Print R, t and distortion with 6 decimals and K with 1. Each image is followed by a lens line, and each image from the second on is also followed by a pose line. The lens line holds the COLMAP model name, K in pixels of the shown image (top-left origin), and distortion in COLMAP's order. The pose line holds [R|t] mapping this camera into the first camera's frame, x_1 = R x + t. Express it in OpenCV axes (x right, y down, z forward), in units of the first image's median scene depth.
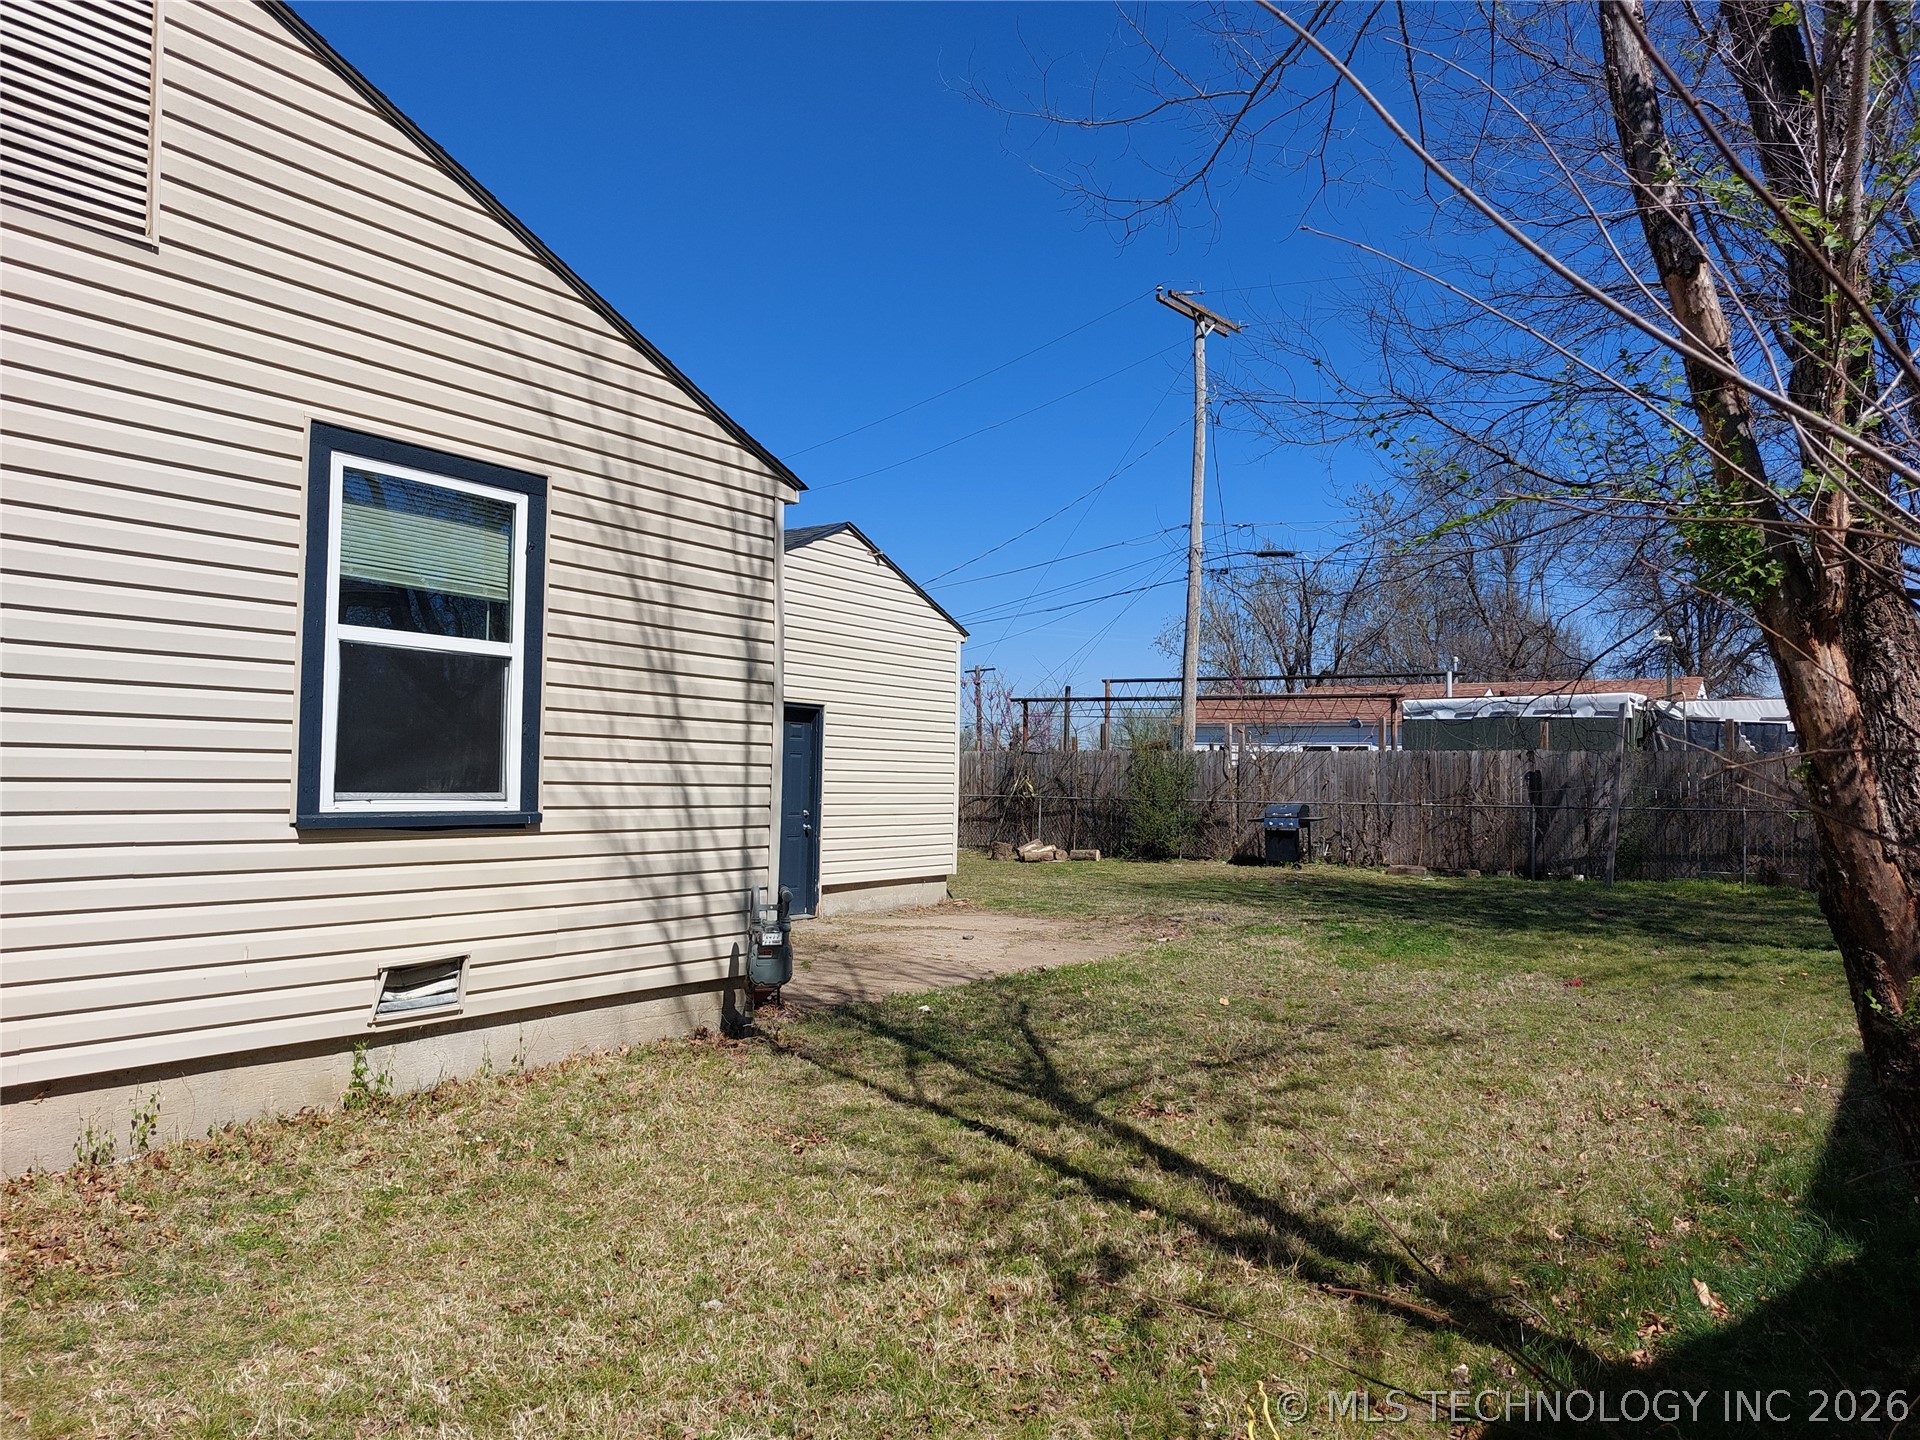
lens RADIAL K [[1364.4, 0, 969.0], [0, 1364.4, 729.6], [0, 0, 1]] dist [0.082176, -0.080228]
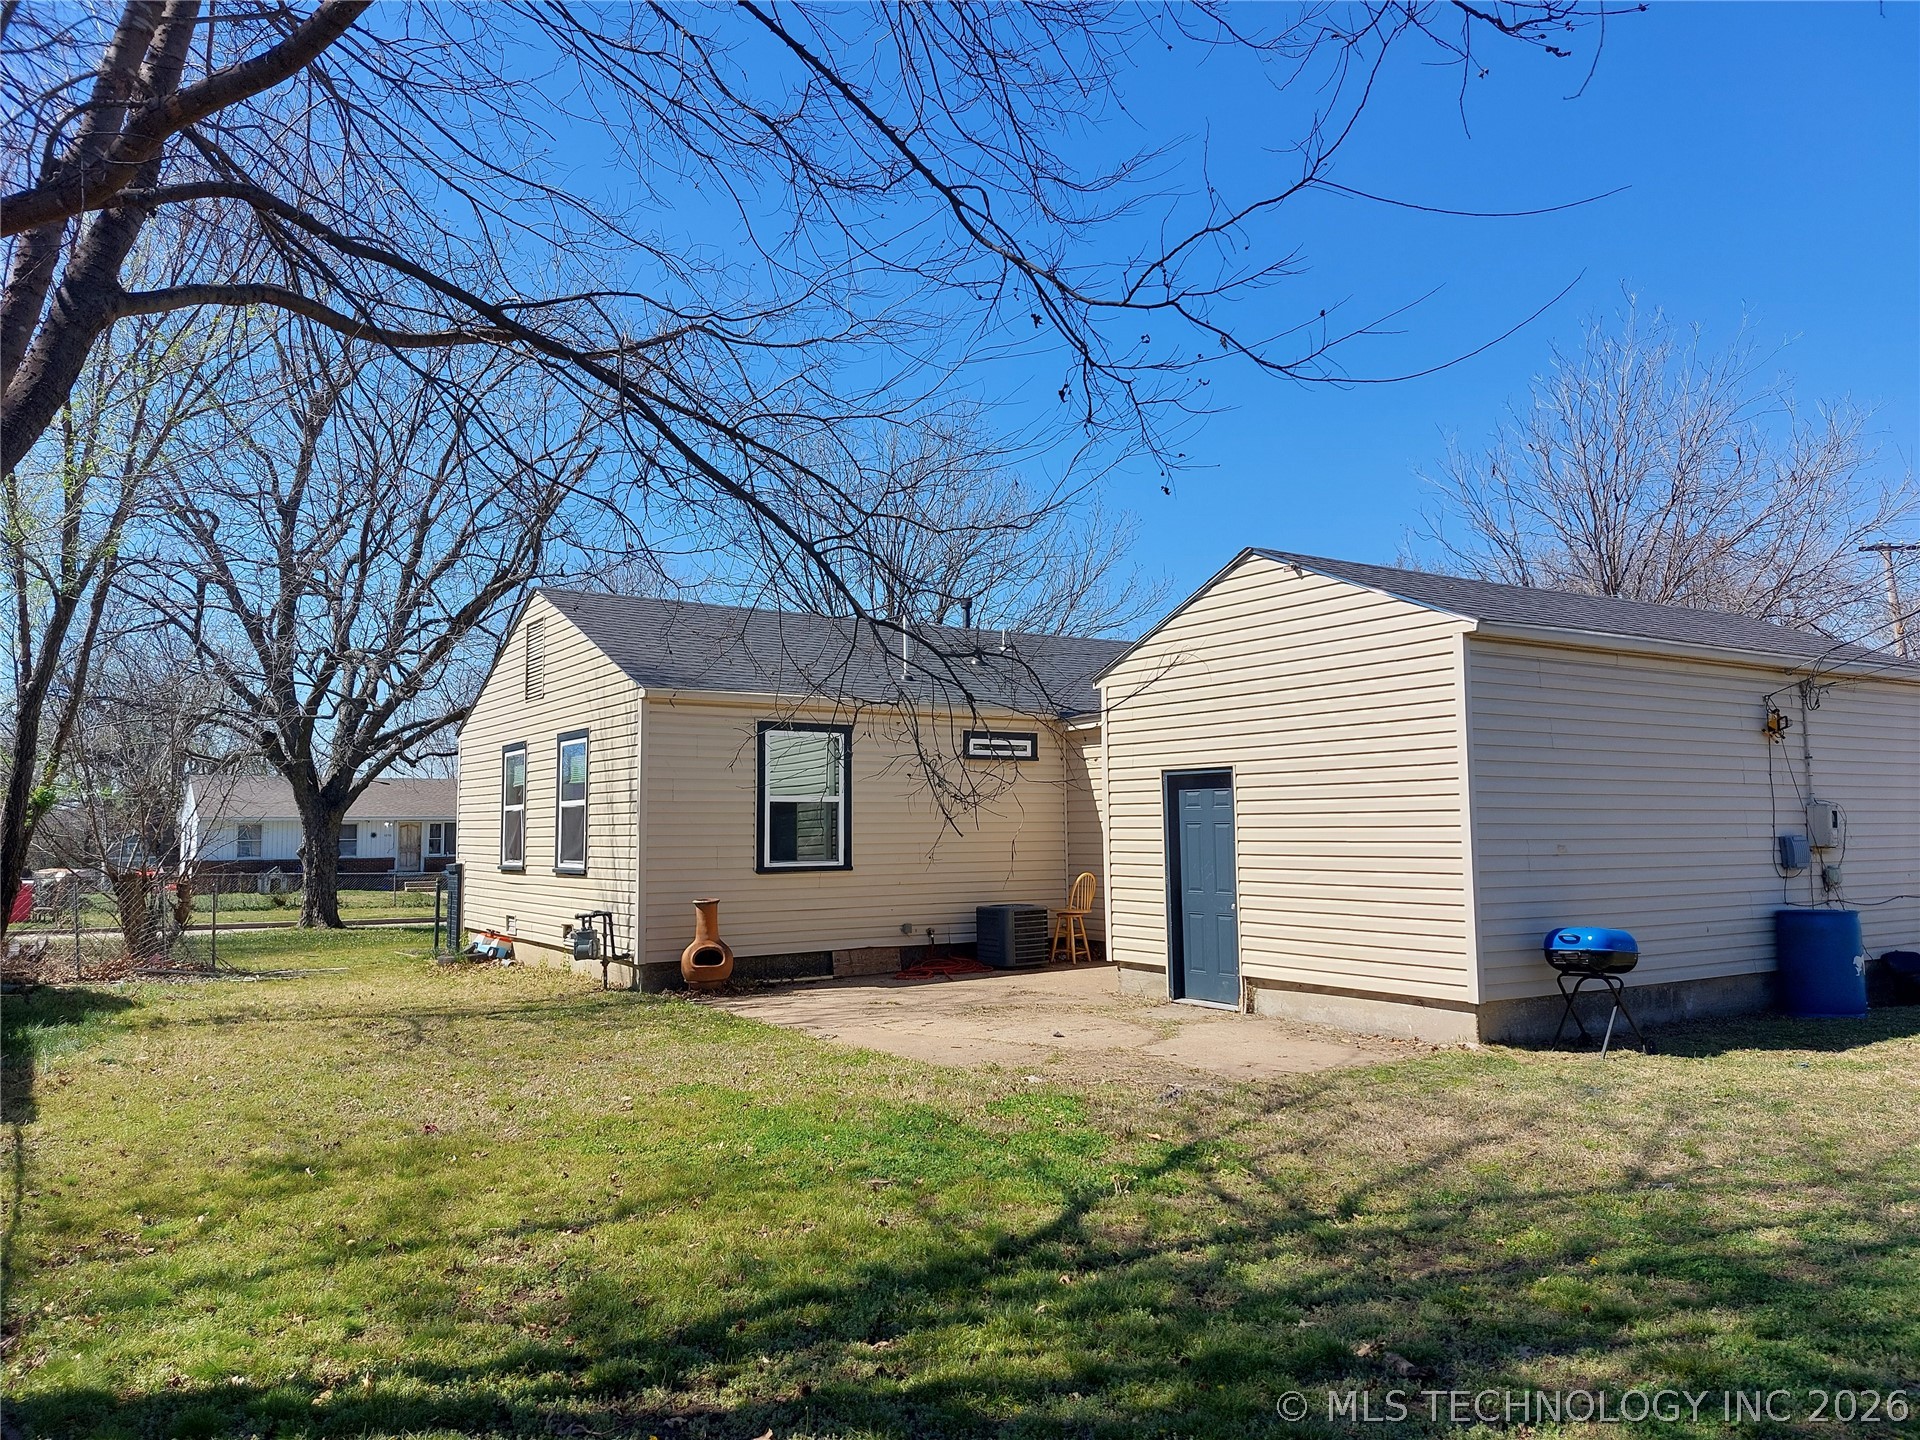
lens RADIAL K [[1364.4, 0, 946.2], [0, 1364.4, 719.3], [0, 0, 1]] dist [0.082176, -0.080228]
pose [[-0.392678, -0.092668, -0.914995, 1.497513], [0.035690, 0.992626, -0.115846, 0.091212], [0.918983, -0.078147, -0.386475, 2.282198]]
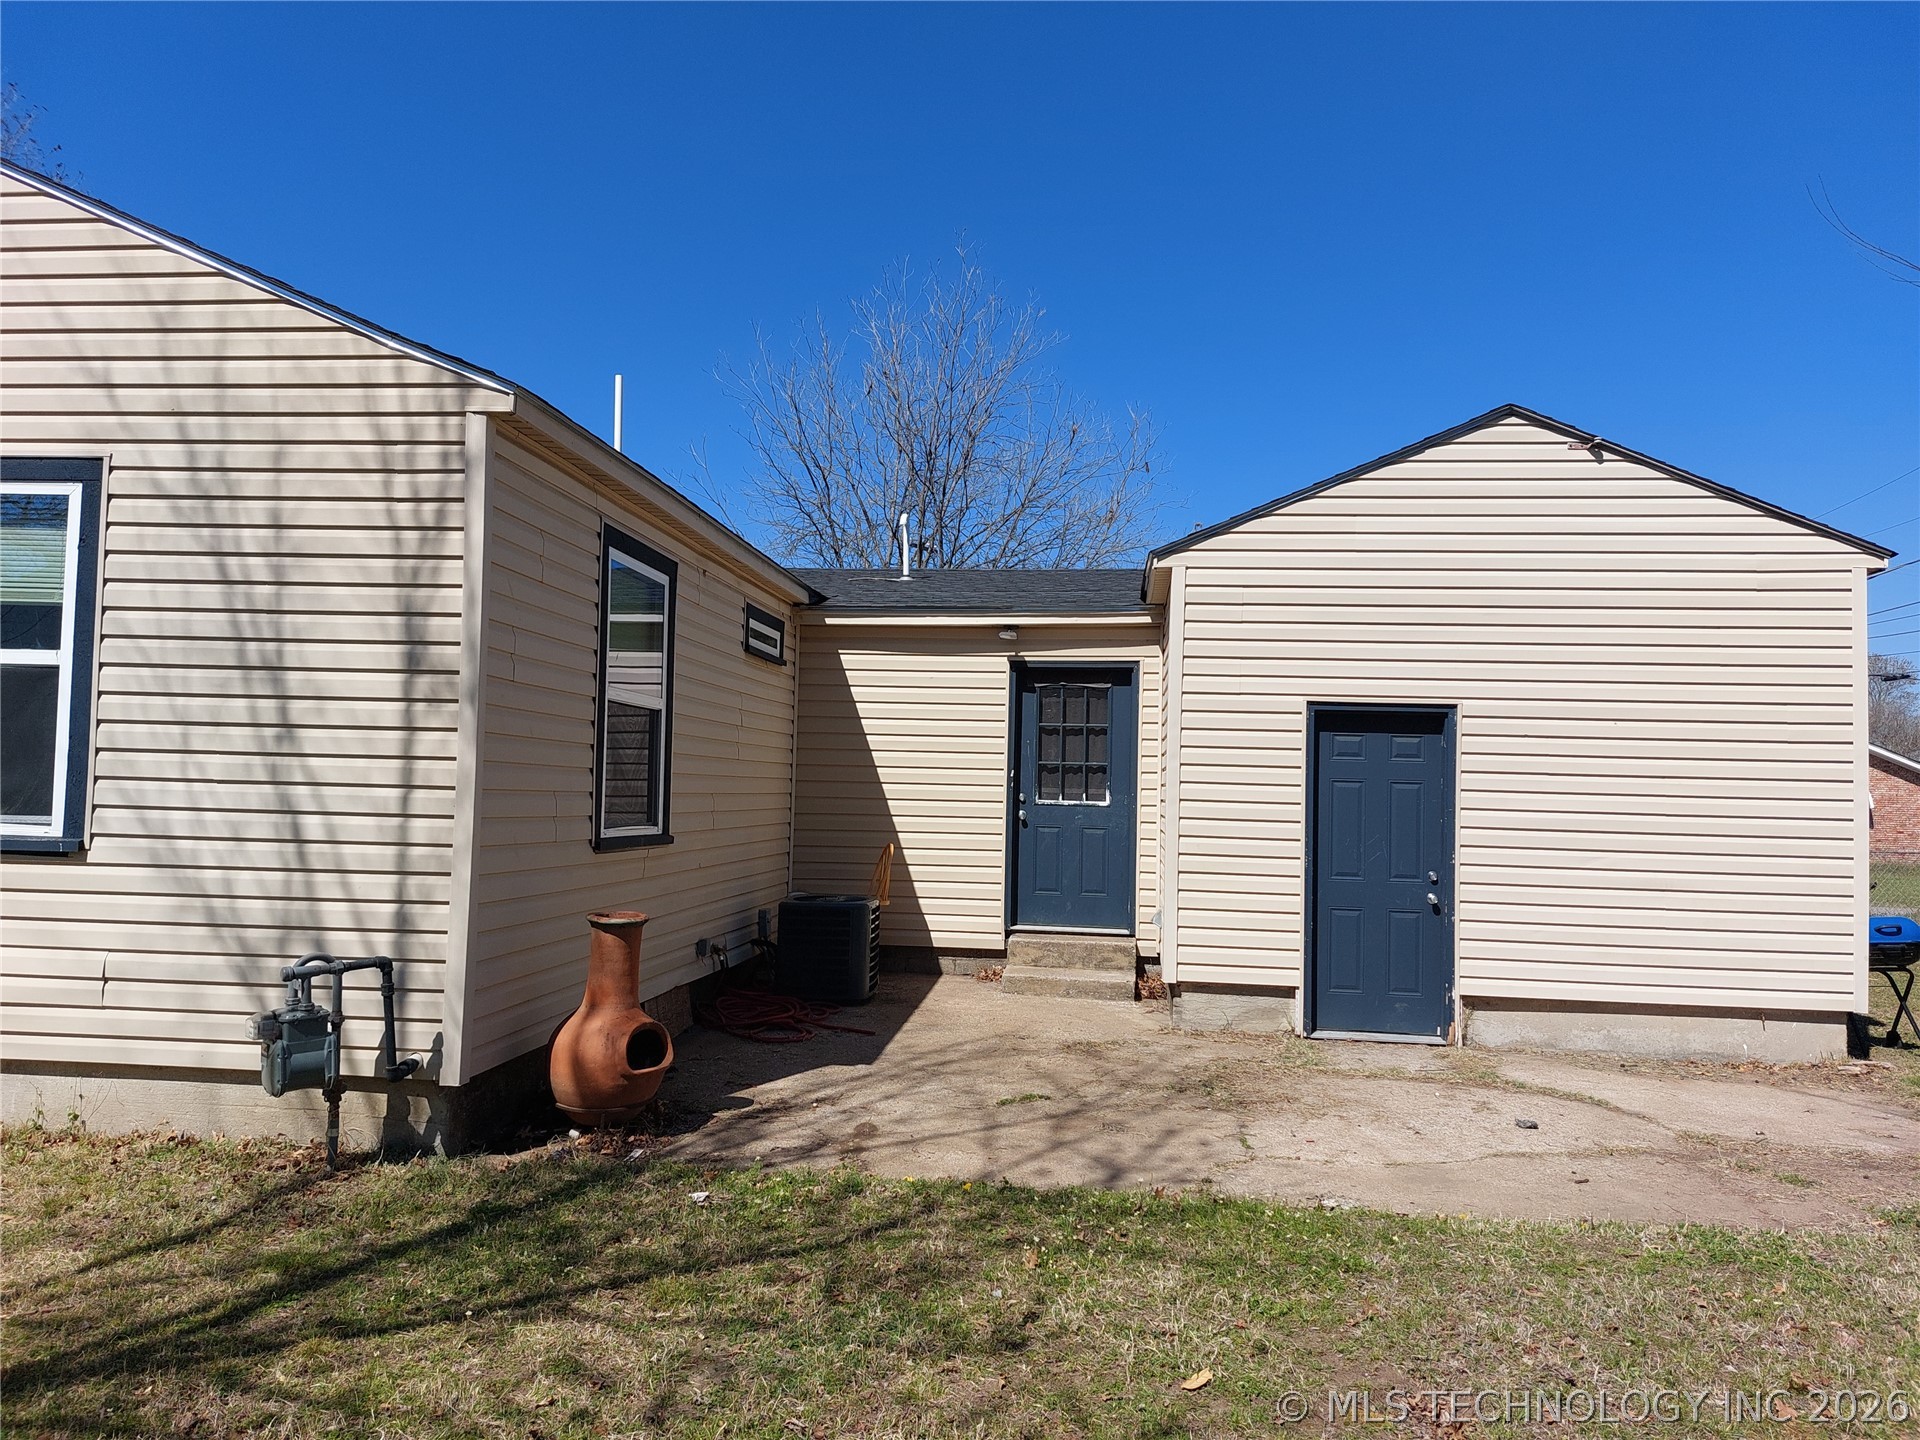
lens RADIAL K [[1364.4, 0, 958.1], [0, 1364.4, 738.4], [0, 0, 1]] dist [0.082176, -0.080228]
pose [[0.469520, -0.042868, -0.881880, 0.666797], [0.016333, 0.999071, -0.039869, 0.036479], [0.882771, 0.004315, 0.469784, 0.979030]]
